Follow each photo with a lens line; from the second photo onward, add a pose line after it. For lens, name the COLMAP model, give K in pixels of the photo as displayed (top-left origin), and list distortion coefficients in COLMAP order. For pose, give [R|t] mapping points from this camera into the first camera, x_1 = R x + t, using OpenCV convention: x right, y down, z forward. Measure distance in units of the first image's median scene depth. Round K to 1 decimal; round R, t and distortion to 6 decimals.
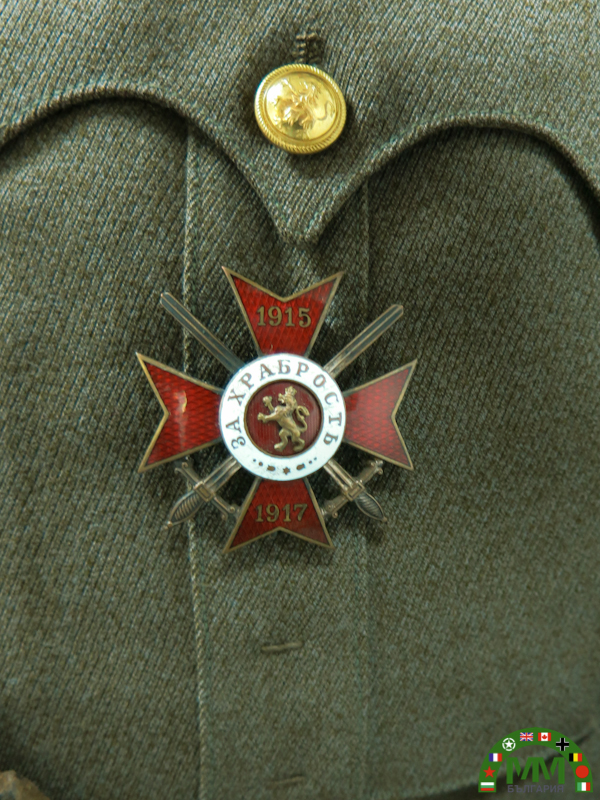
lens RADIAL K [[768.4, 0, 301.3], [0, 768.4, 418.6], [0, 0, 1]] dist [-0.002212, 0.003286]
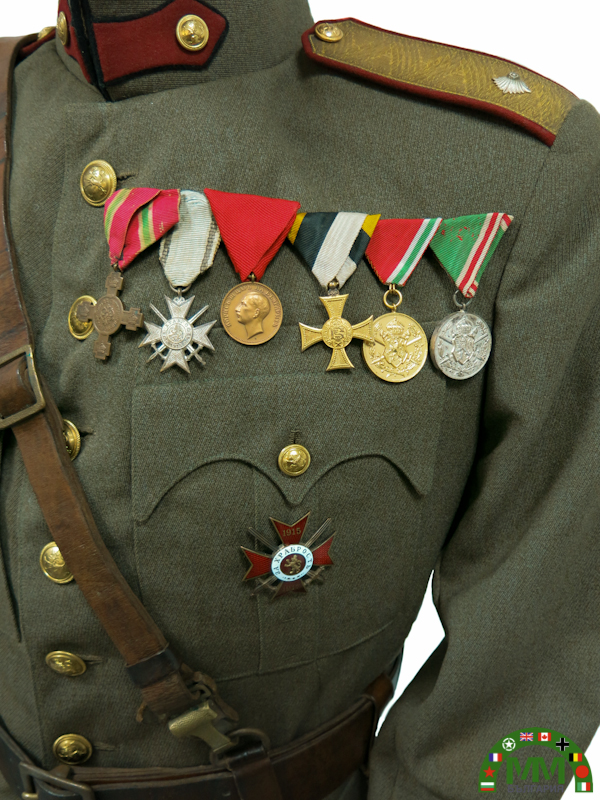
lens RADIAL K [[687.9, 0, 288.2], [0, 687.9, 400.9], [0, 0, 1]] dist [-0.010923, -0.001073]
pose [[0.990189, -0.064330, 0.124044, -0.318444], [0.028156, 0.961370, 0.273815, -1.289575], [-0.136867, -0.267636, 0.953750, -1.316998]]
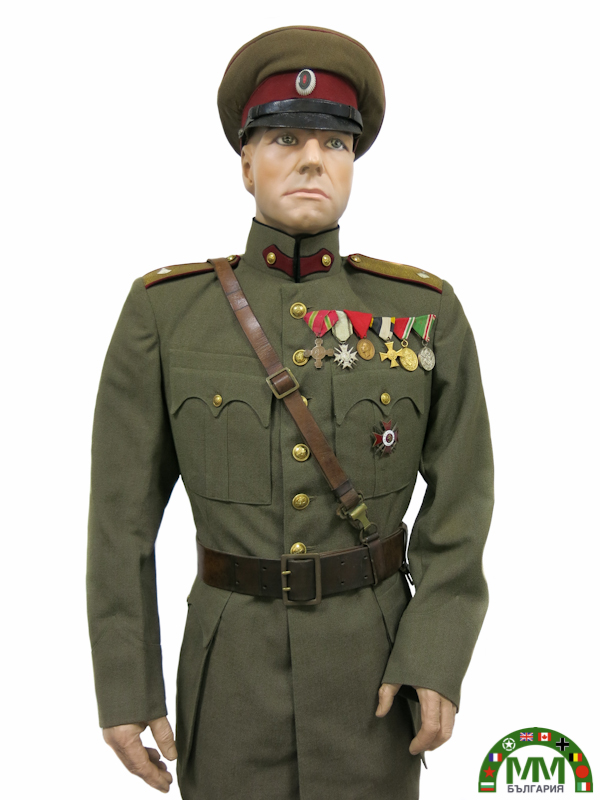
lens RADIAL K [[819.6, 0, 300.0], [0, 819.6, 400.0], [0, 0, 1]] dist [0.004875, 0.002698]
pose [[0.859320, -0.094983, 0.502540, -4.983870], [0.093526, 0.995218, 0.028177, -0.709560], [-0.502814, 0.022788, 0.864094, -5.830645]]
